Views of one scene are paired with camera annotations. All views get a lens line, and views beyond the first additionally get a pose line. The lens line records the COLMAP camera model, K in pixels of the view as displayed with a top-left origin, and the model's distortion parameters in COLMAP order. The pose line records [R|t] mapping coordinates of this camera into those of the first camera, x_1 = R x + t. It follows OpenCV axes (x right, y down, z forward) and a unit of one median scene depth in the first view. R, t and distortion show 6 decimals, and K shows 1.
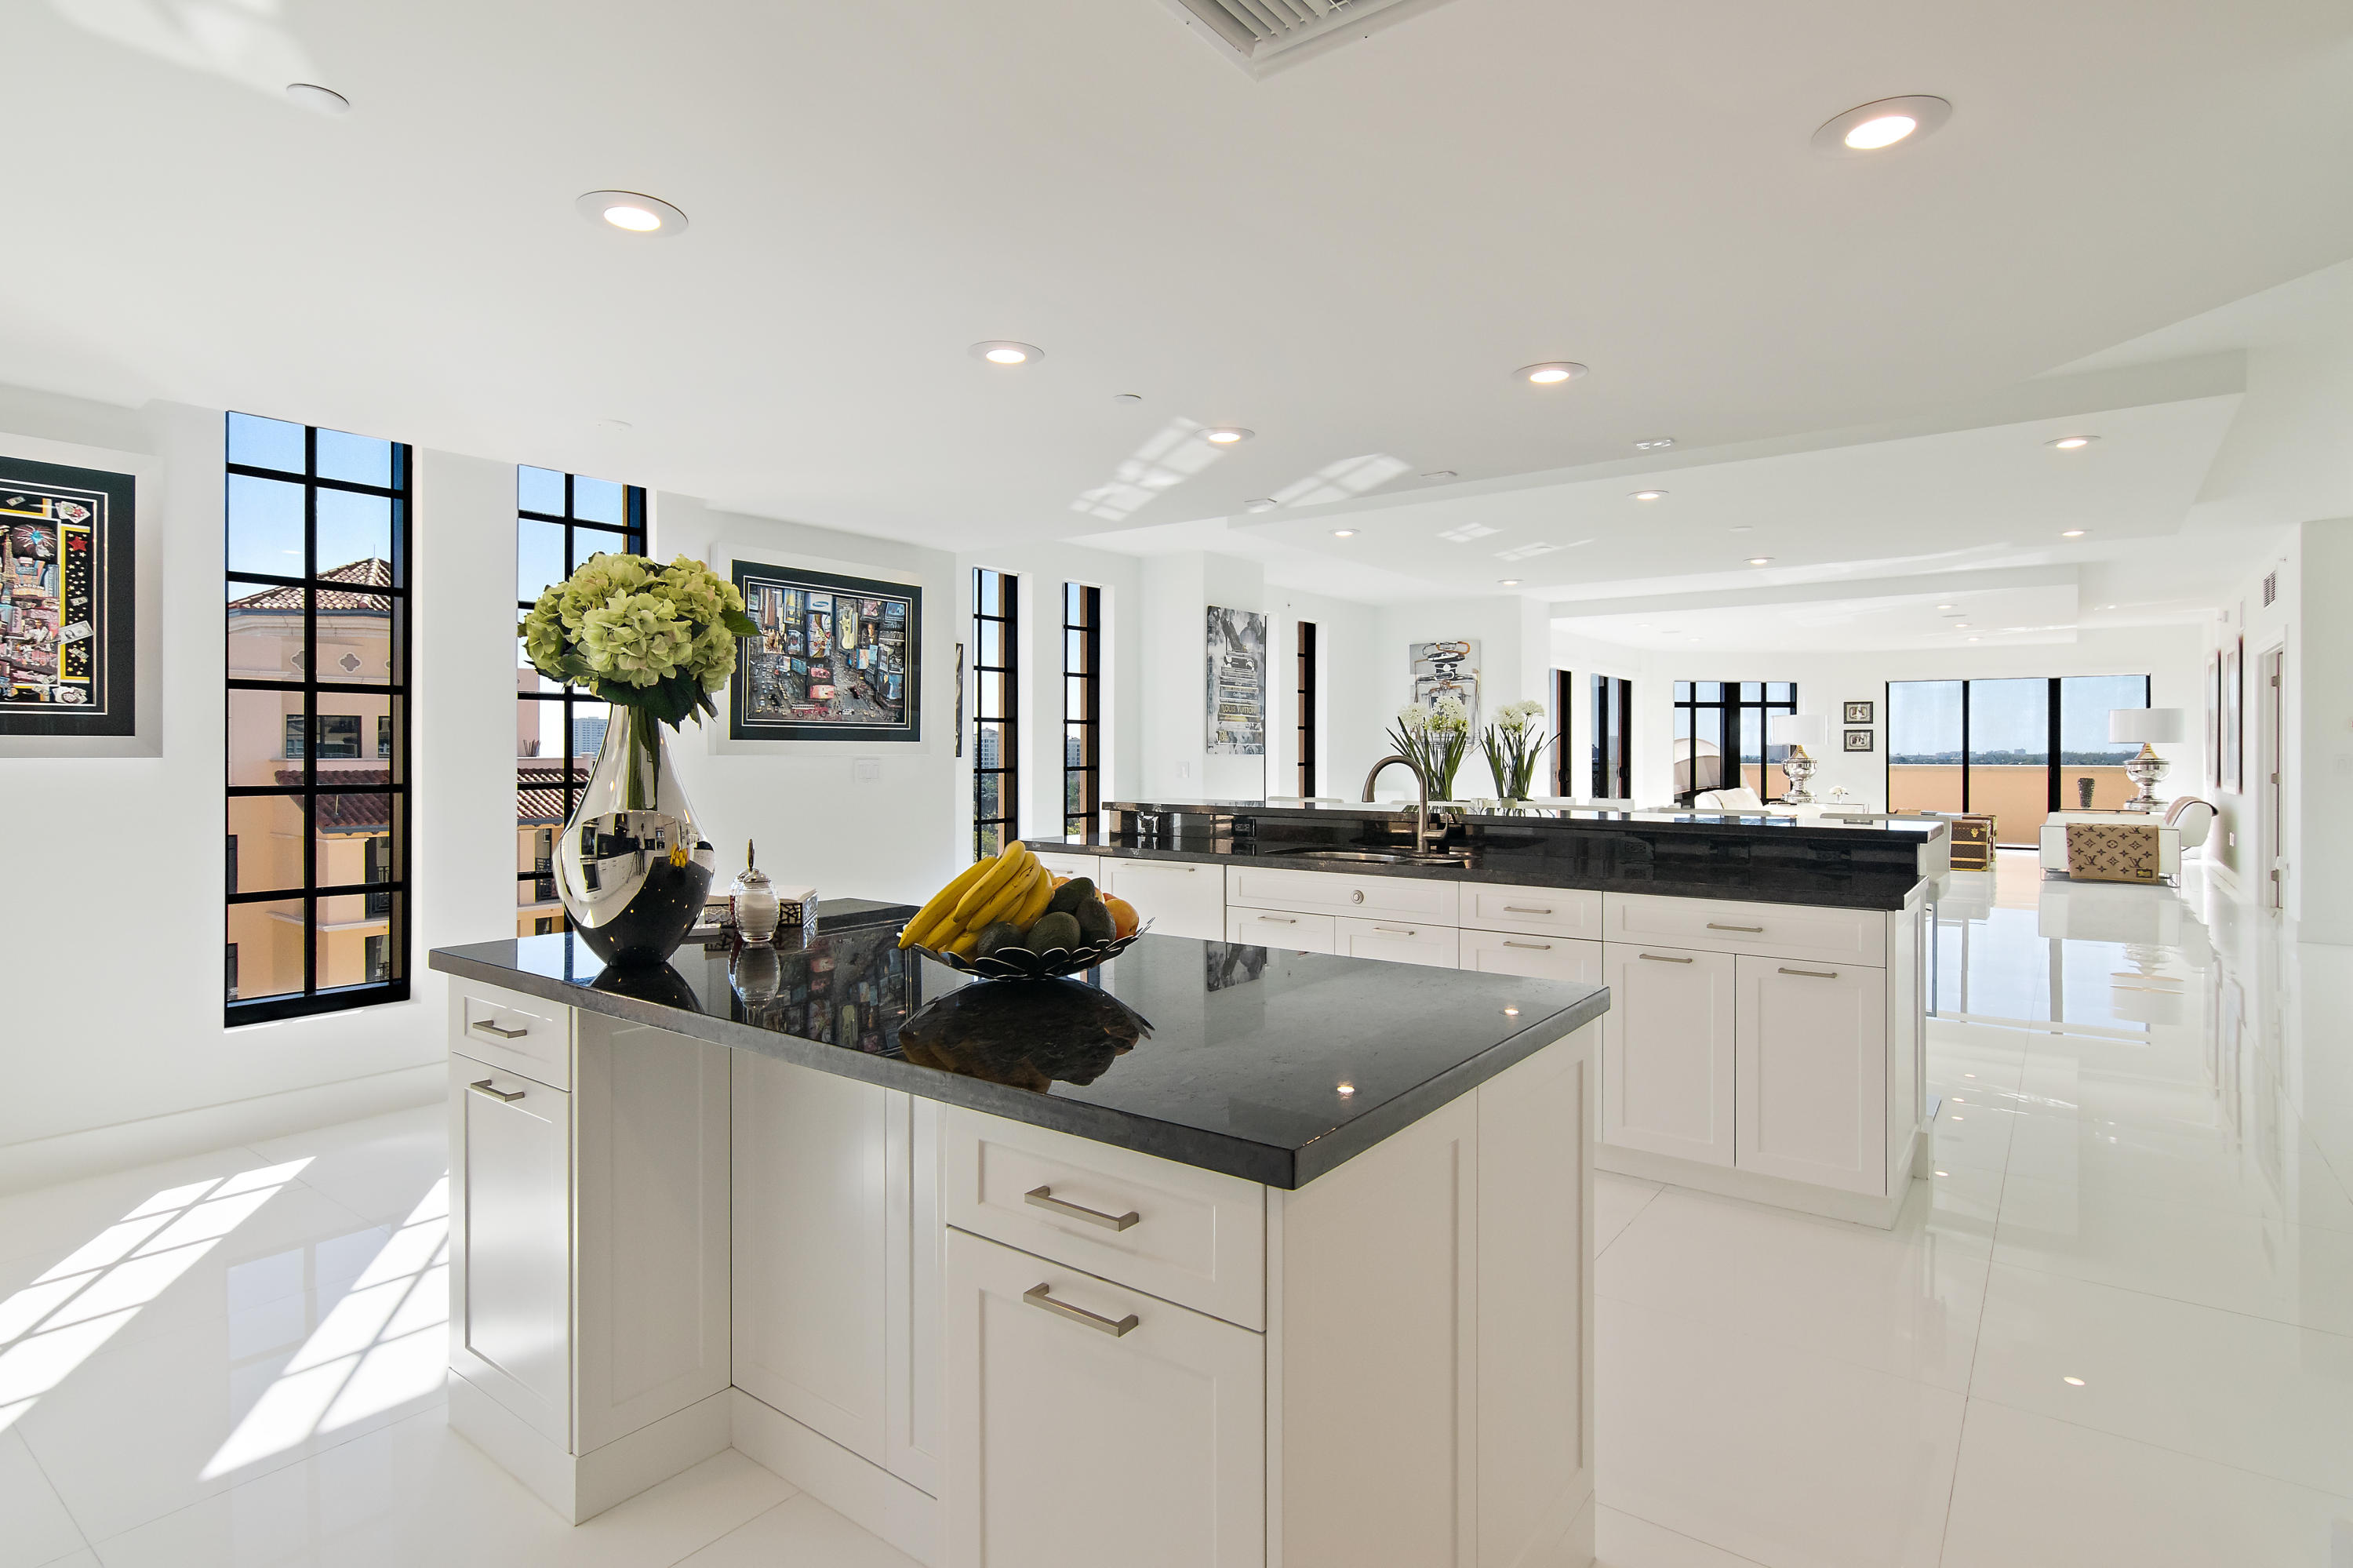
lens RADIAL K [[1193.9, 0, 1166.6], [0, 1193.9, 757.7], [0, 0, 1]] dist [0.001096, 0.002439]
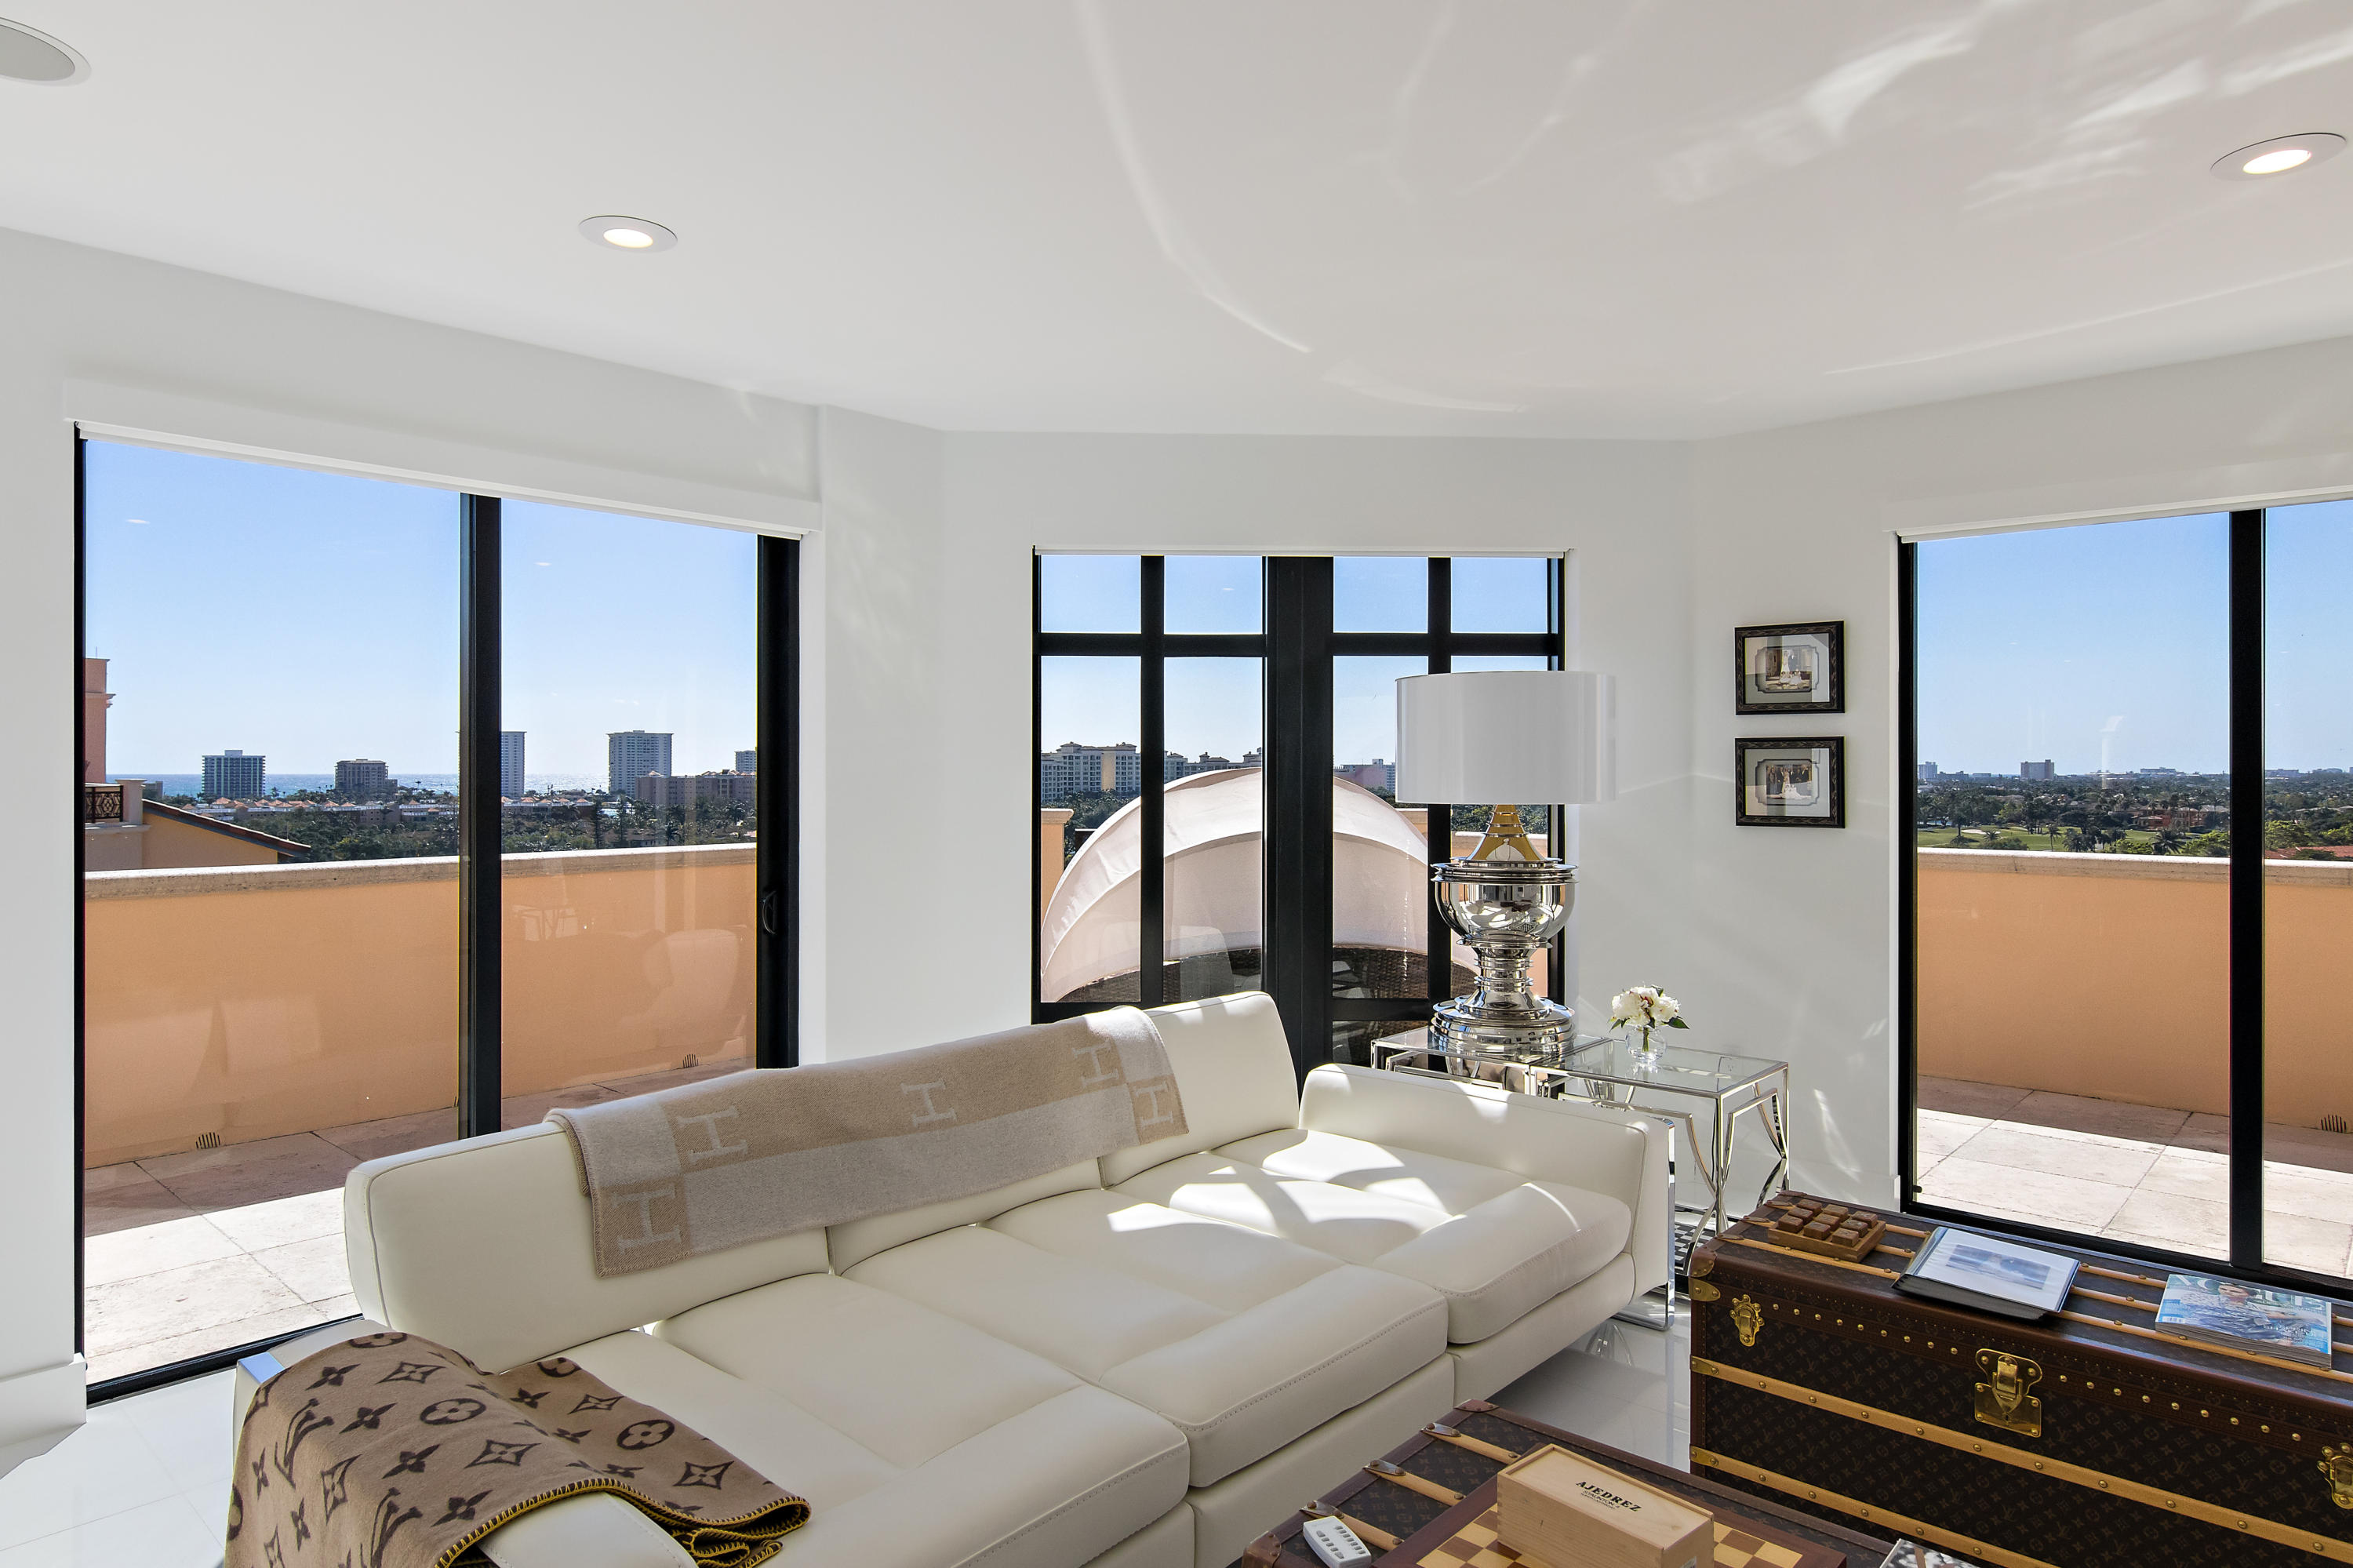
lens RADIAL K [[1442.0, 0, 1167.2], [0, 1442.0, 769.3], [0, 0, 1]] dist [0.003402, 0.000992]
pose [[0.996454, -0.001511, -0.084130, 0.824785], [0.001129, 0.999989, -0.004591, -0.027229], [0.084136, 0.004480, 0.996444, 1.200001]]
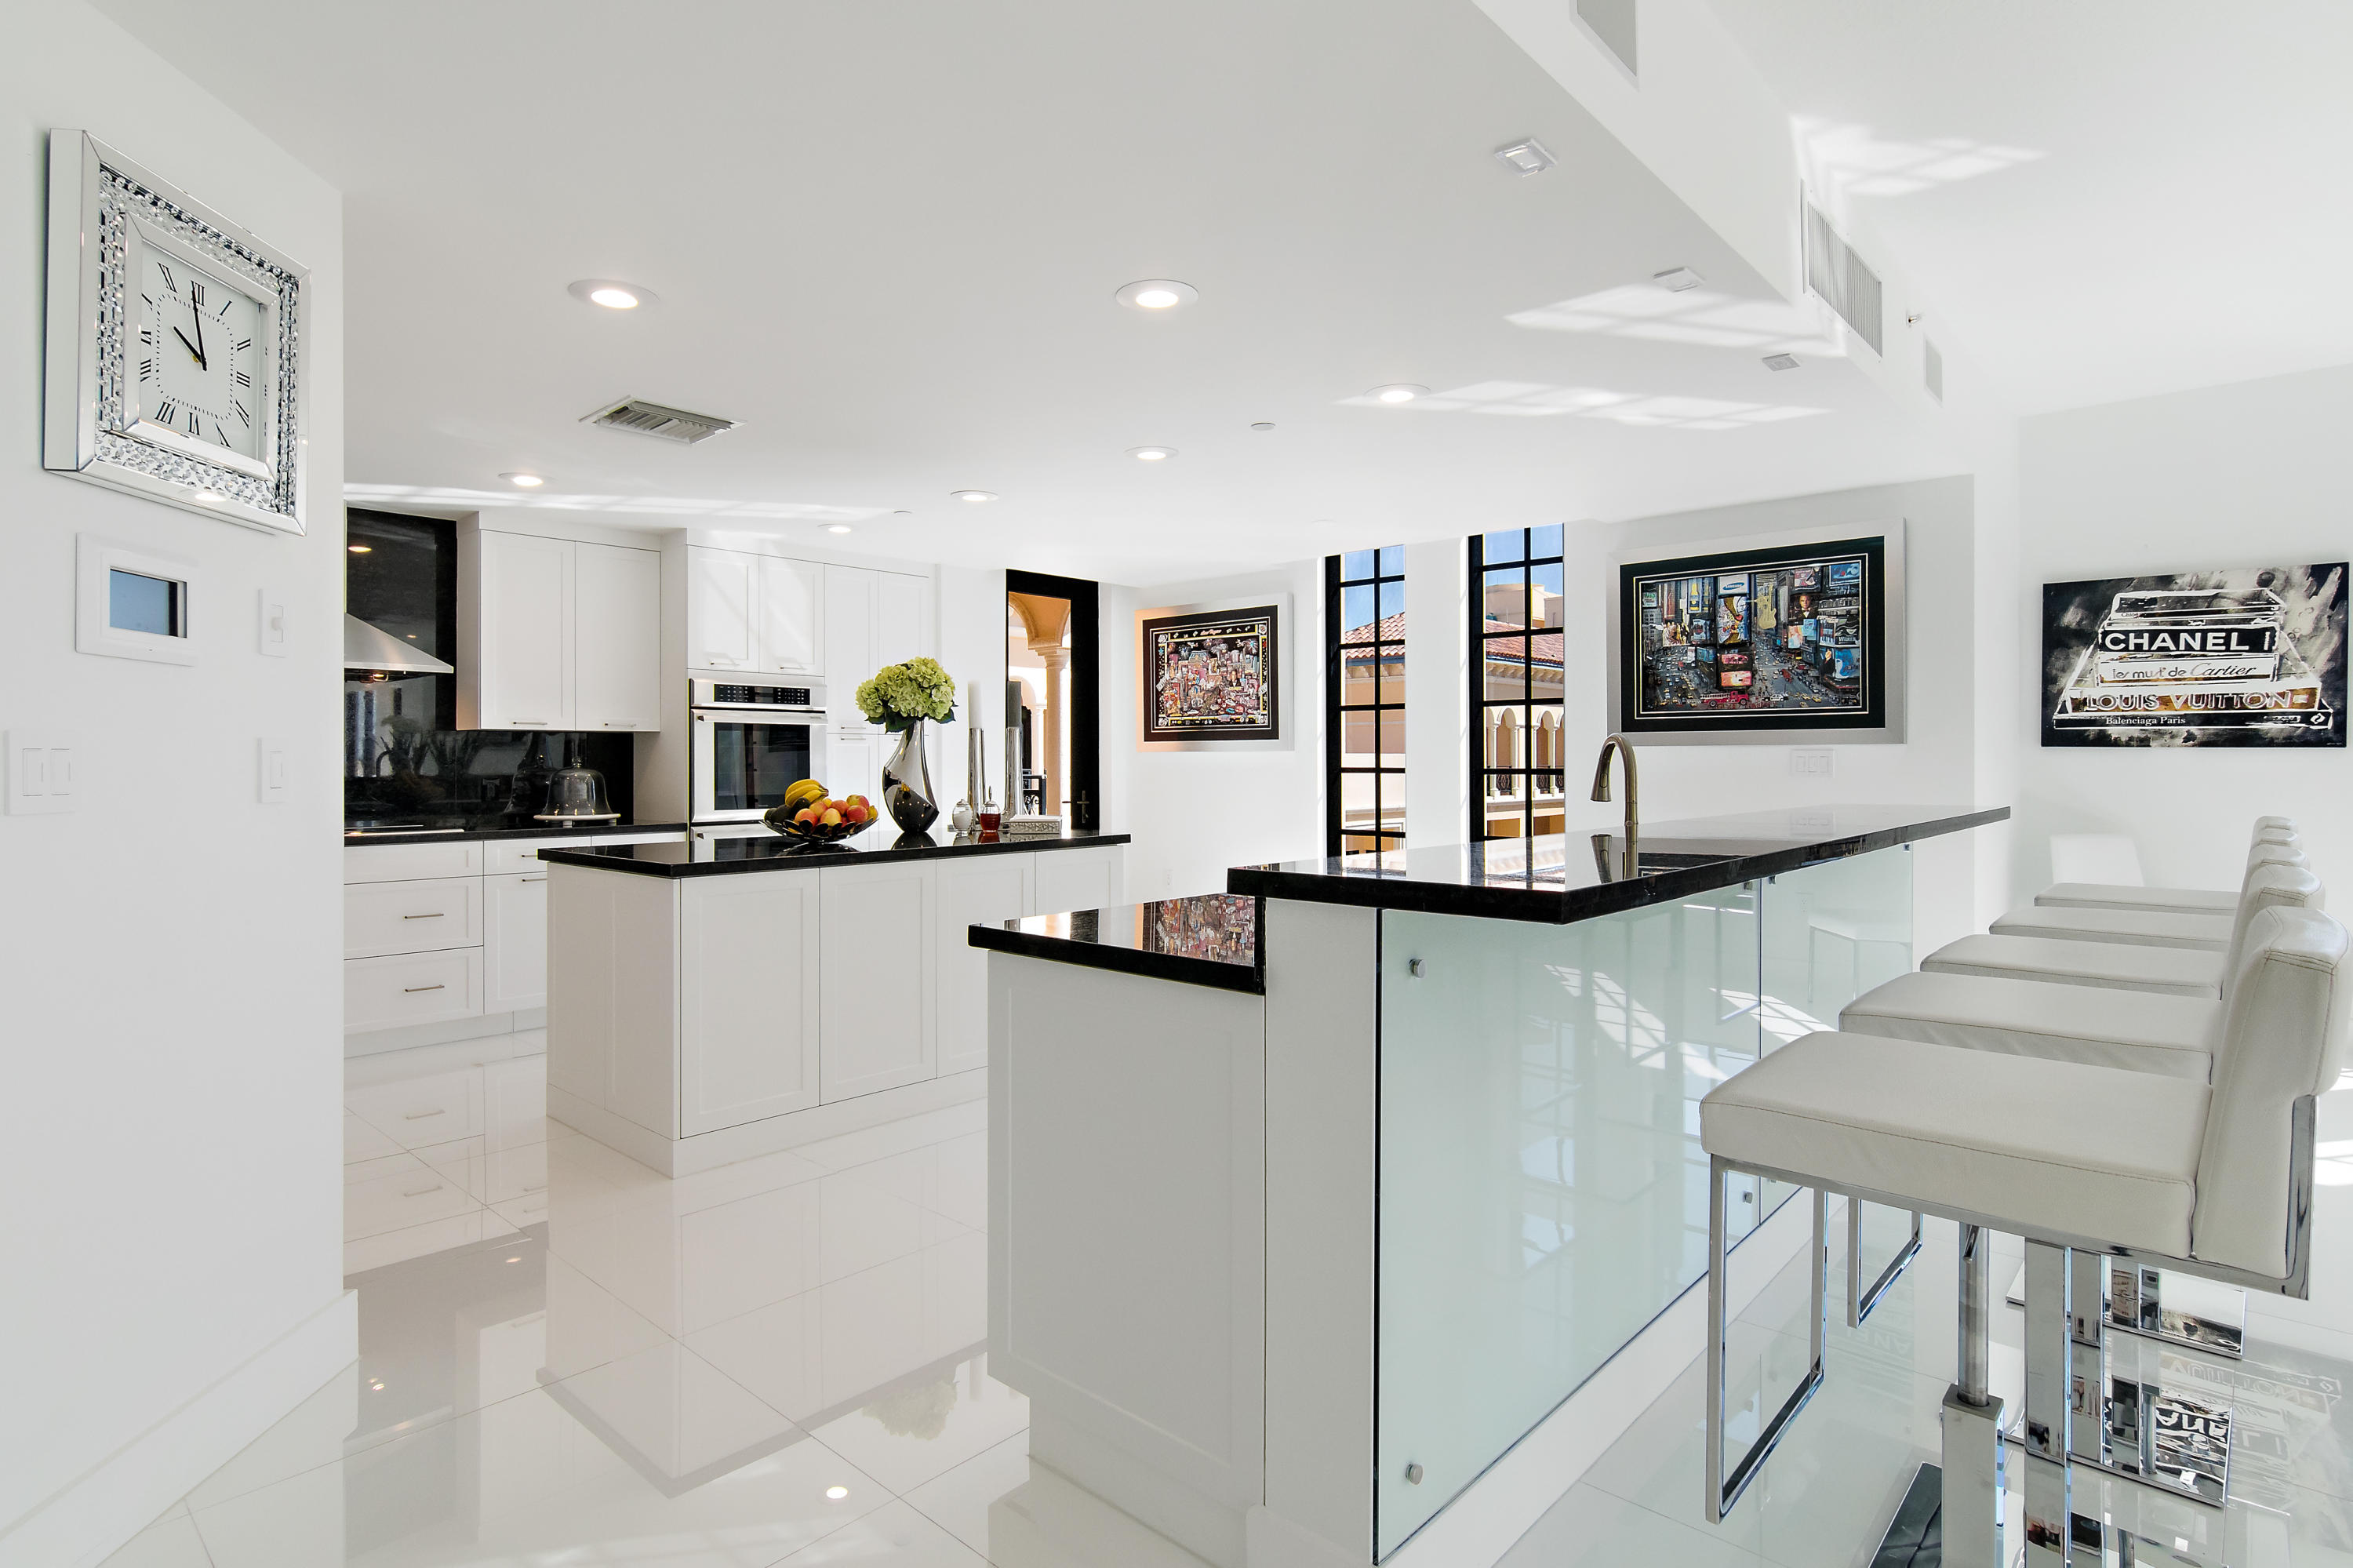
lens RADIAL K [[1193.9, 0, 1166.6], [0, 1193.9, 757.7], [0, 0, 1]] dist [0.001096, 0.002439]
pose [[-0.095609, -0.002656, -0.995415, 0.416262], [-0.002733, 0.999993, -0.002406, 0.006595], [0.995415, 0.002490, -0.095615, 0.383977]]
